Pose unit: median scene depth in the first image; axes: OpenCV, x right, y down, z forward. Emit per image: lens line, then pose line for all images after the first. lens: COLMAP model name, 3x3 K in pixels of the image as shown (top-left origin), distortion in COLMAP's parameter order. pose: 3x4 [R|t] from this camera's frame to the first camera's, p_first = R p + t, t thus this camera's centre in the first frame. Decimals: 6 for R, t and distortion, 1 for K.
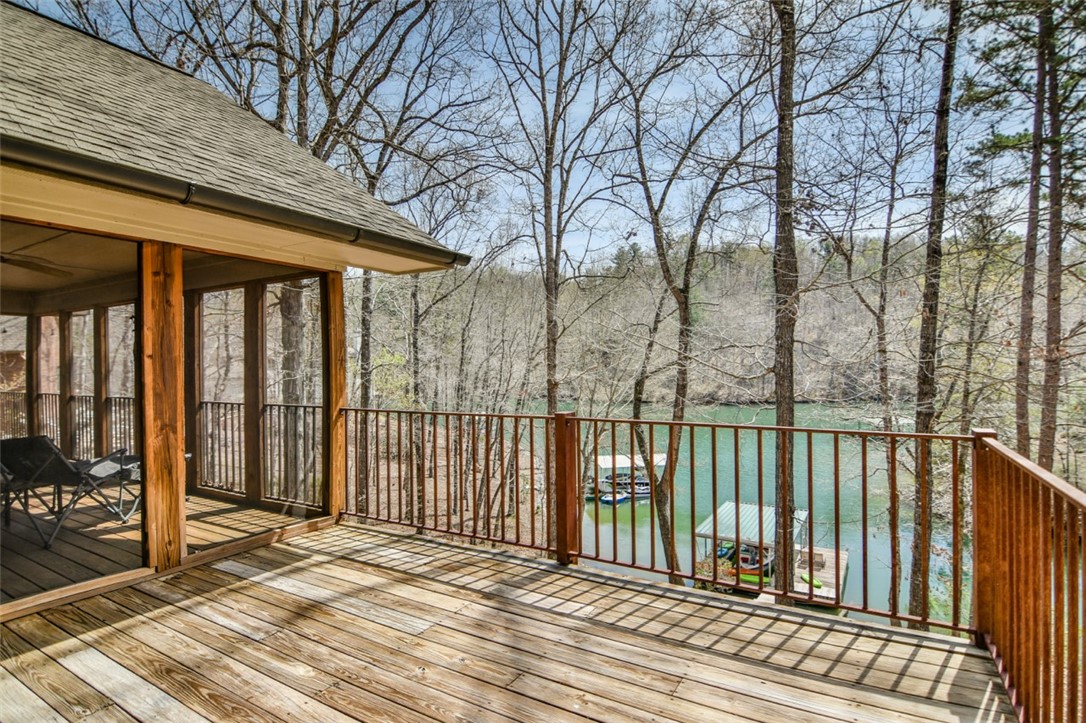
lens RADIAL K [[549.2, 0, 543.0], [0, 549.2, 361.5], [0, 0, 1]] dist [-0.013353, -0.000085]
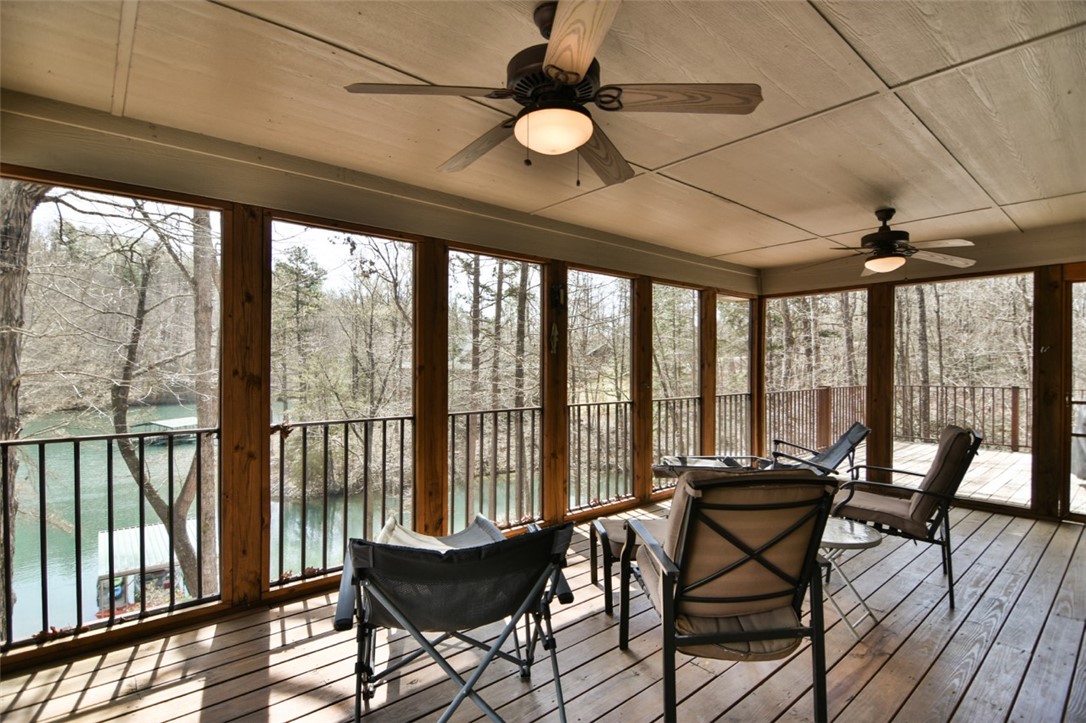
lens RADIAL K [[529.6, 0, 539.3], [0, 529.6, 363.5], [0, 0, 1]] dist [-0.002156, -0.013185]
pose [[0.320794, 0.007440, 0.947120, -1.135124], [-0.011753, 0.999923, -0.003874, 0.012092], [-0.947076, -0.009889, 0.320856, 0.664966]]
